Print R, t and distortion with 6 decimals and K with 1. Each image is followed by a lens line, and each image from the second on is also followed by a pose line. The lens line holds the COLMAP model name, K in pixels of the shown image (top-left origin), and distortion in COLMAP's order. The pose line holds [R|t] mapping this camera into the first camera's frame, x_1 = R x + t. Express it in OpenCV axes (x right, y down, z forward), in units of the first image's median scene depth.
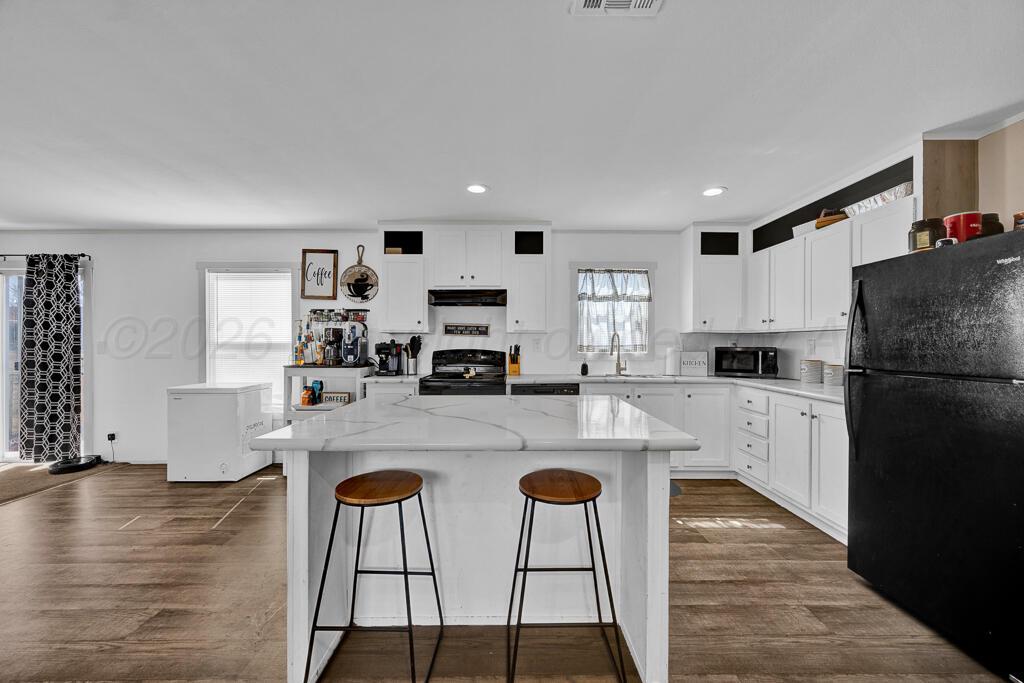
lens RADIAL K [[402.6, 0, 514.9], [0, 402.6, 344.0], [0, 0, 1]] dist [-0.003117, 0.000216]
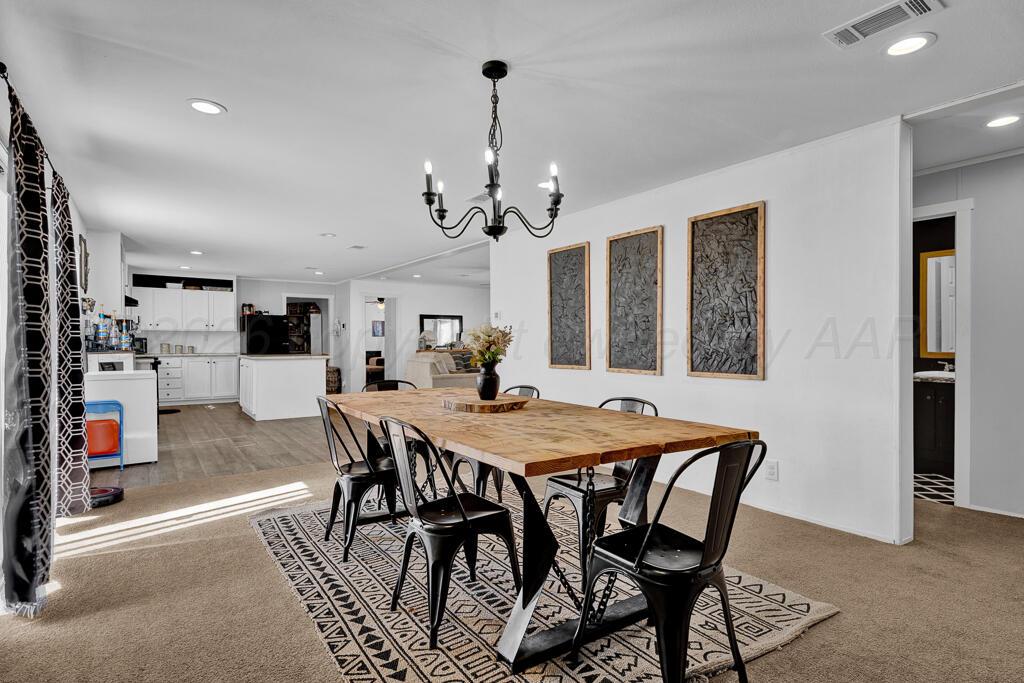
lens RADIAL K [[510.5, 0, 510.0], [0, 510.5, 341.3], [0, 0, 1]] dist [-0.003219, 0.000068]
pose [[-0.568823, -0.005431, 0.822442, -2.208958], [-0.005523, 0.999981, 0.002784, 0.006650], [-0.822441, -0.002958, -0.568842, 0.873864]]
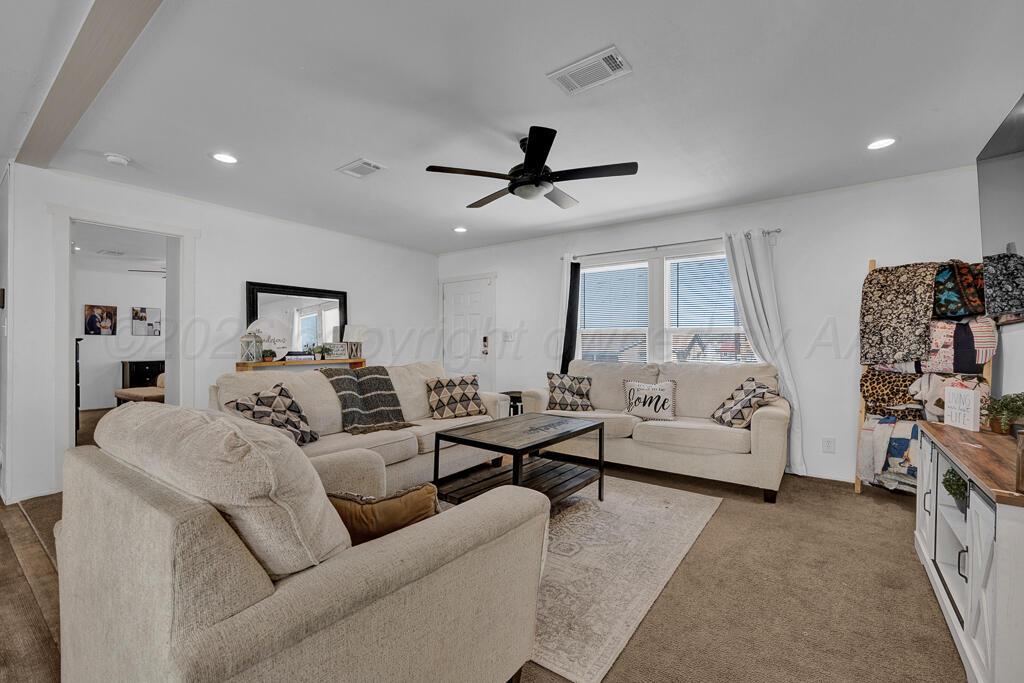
lens RADIAL K [[437.6, 0, 520.1], [0, 437.6, 346.5], [0, 0, 1]] dist [0.001838, 0.000537]
pose [[-0.803723, 0.000060, 0.595004, -0.749021], [-0.001794, 0.999995, -0.002523, 0.029911], [-0.595001, -0.003096, -0.803719, 0.124238]]
